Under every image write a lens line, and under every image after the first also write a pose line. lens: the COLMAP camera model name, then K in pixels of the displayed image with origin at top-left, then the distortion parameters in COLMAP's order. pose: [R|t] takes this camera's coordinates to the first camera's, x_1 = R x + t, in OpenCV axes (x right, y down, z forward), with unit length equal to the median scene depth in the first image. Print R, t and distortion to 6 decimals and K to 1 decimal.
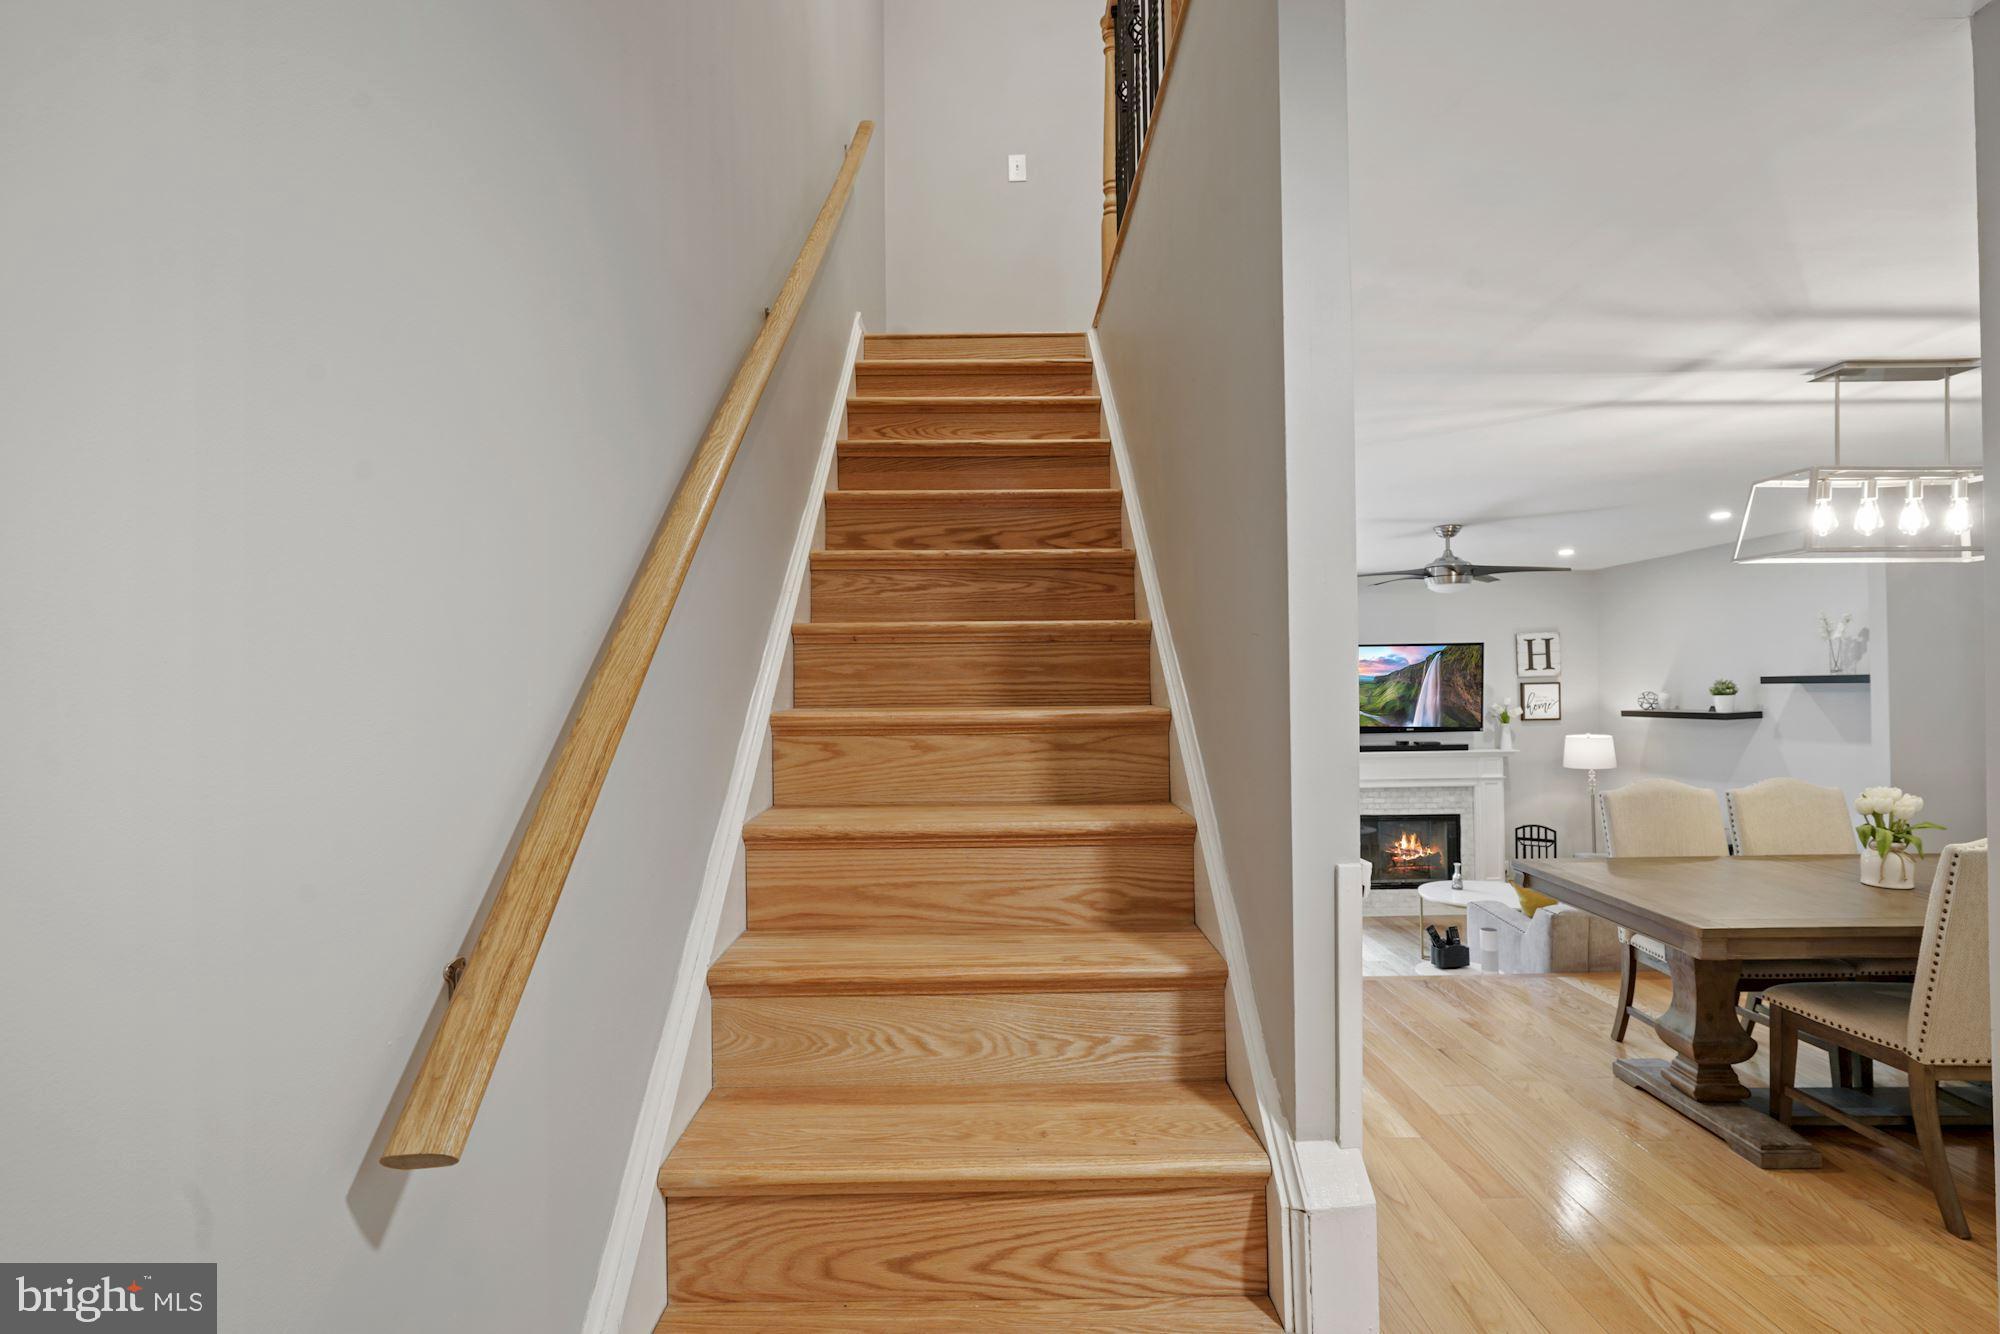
lens RADIAL K [[955.3, 0, 994.2], [0, 955.3, 677.7], [0, 0, 1]] dist [-0.012668, 0.006887]
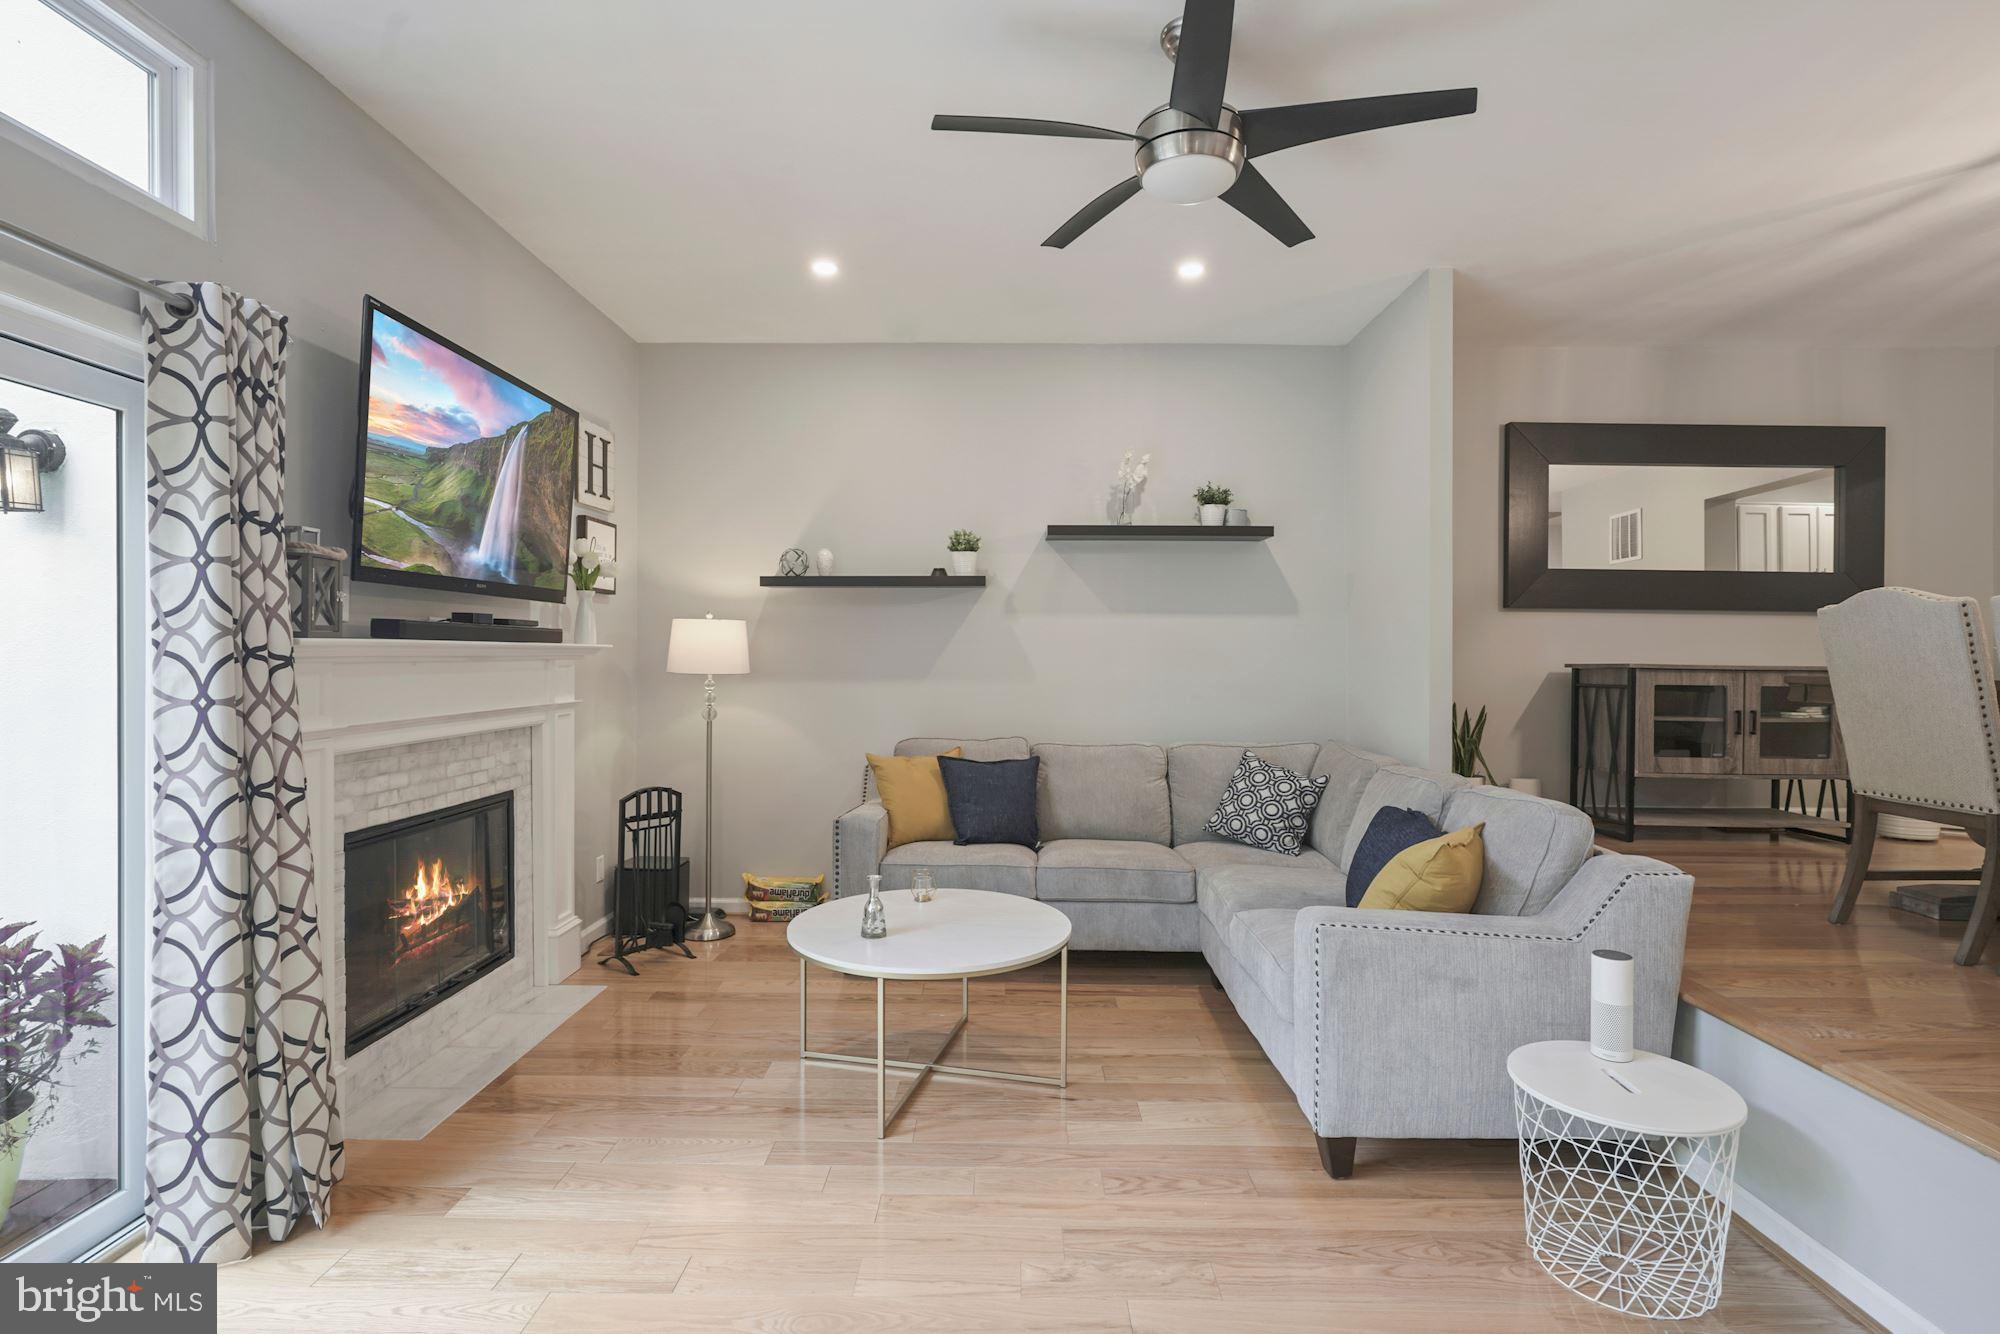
lens RADIAL K [[955.3, 0, 992.6], [0, 955.3, 675.4], [0, 0, 1]] dist [-0.012668, 0.006887]
pose [[0.022687, -0.008690, 0.999705, 0.056126], [-0.018968, 0.999778, 0.009121, 0.085068], [-0.999563, -0.019169, 0.022517, 0.799611]]
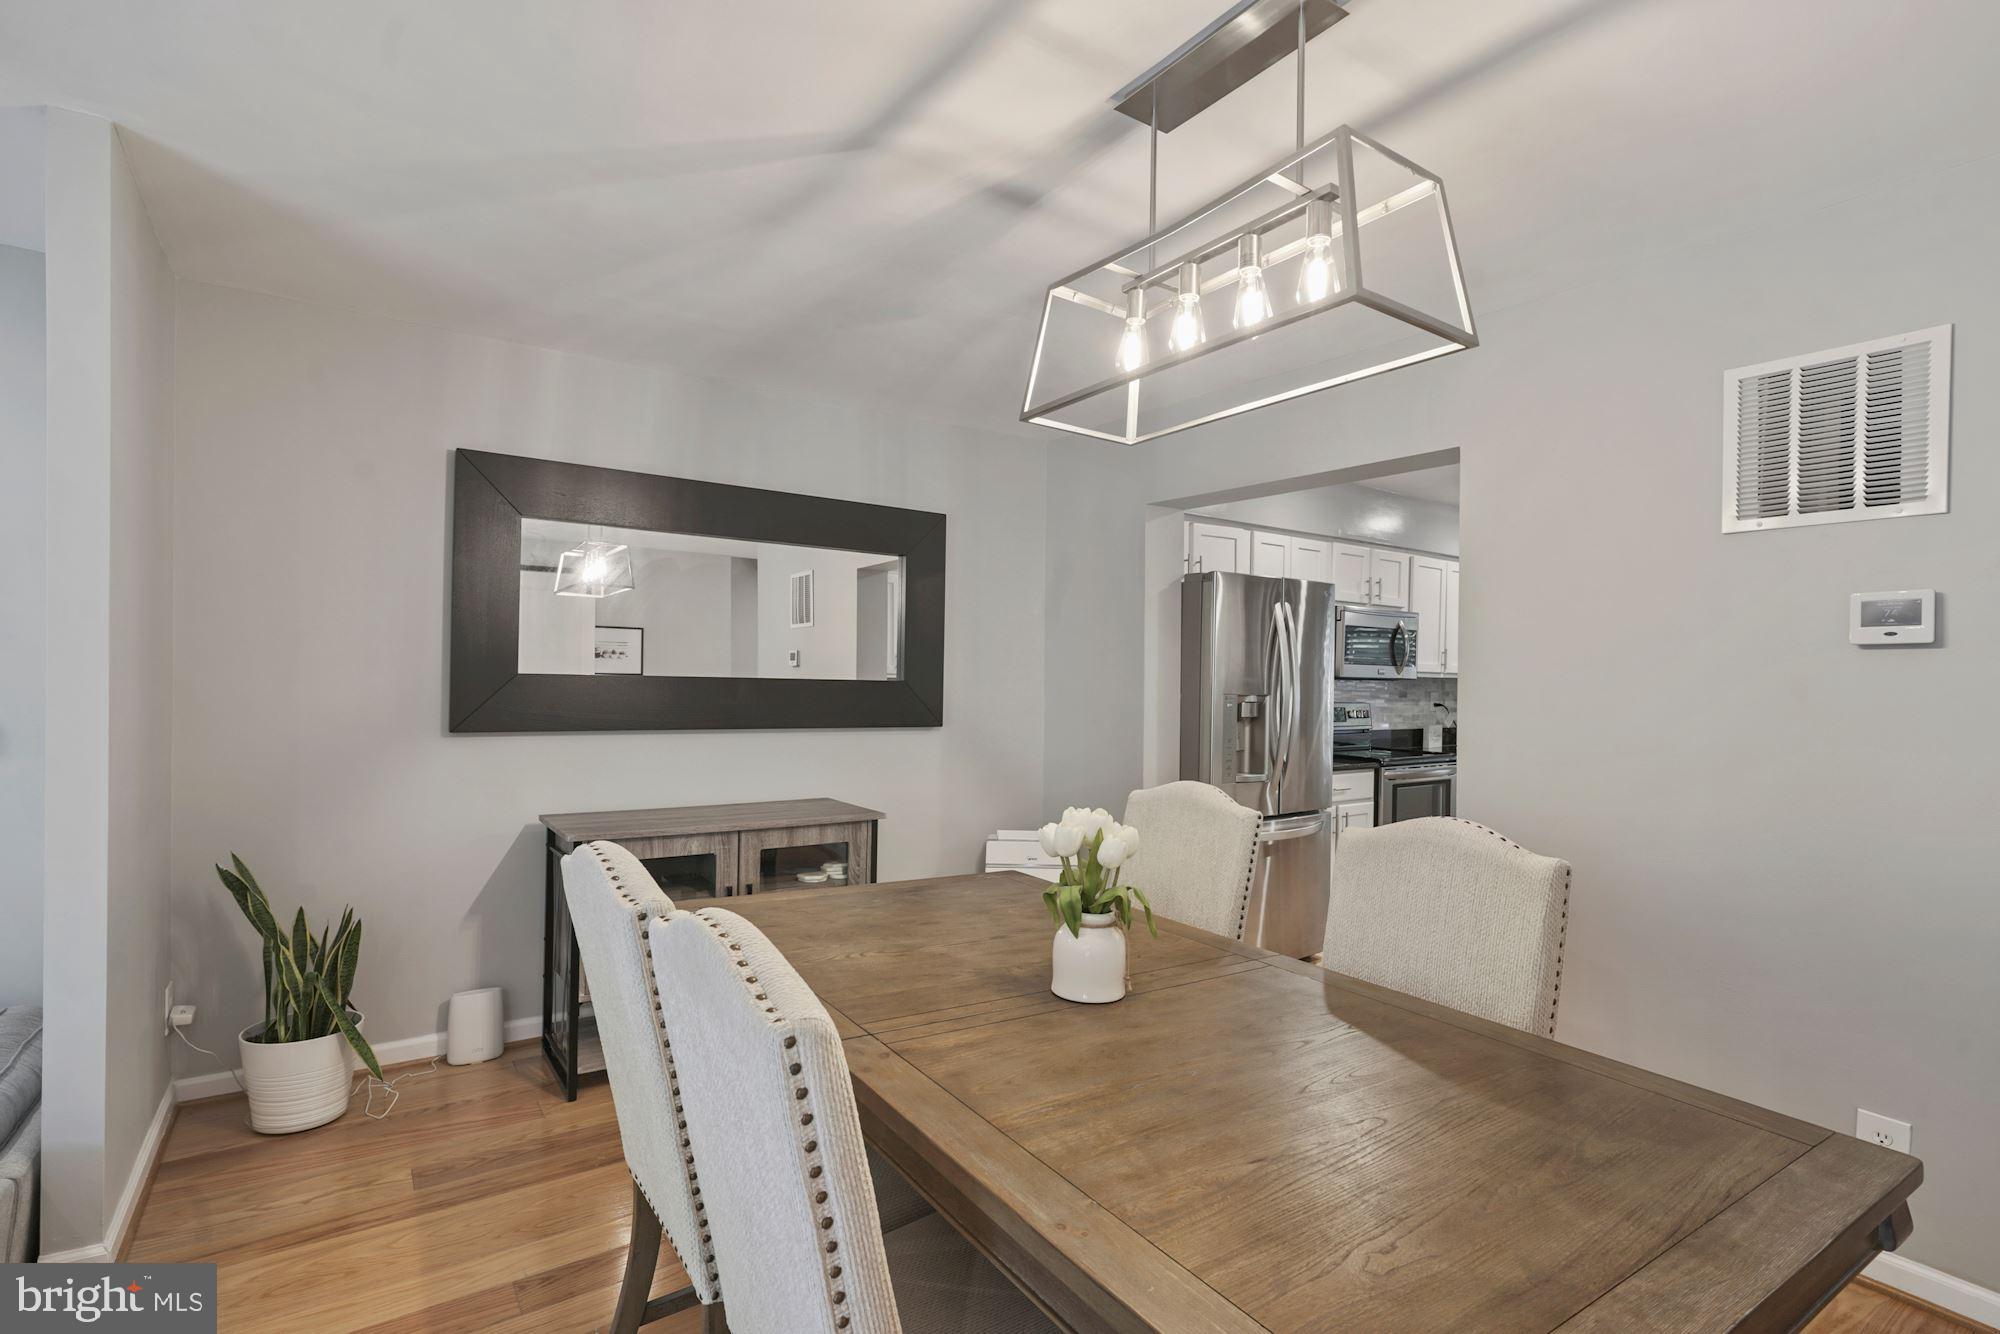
lens RADIAL K [[955.3, 0, 991.2], [0, 955.3, 674.1], [0, 0, 1]] dist [-0.012668, 0.006887]
pose [[-0.545441, -0.002418, 0.838146, 0.216215], [-0.023996, 0.999631, -0.012732, 0.017318], [-0.837806, -0.027056, -0.545297, 0.516321]]
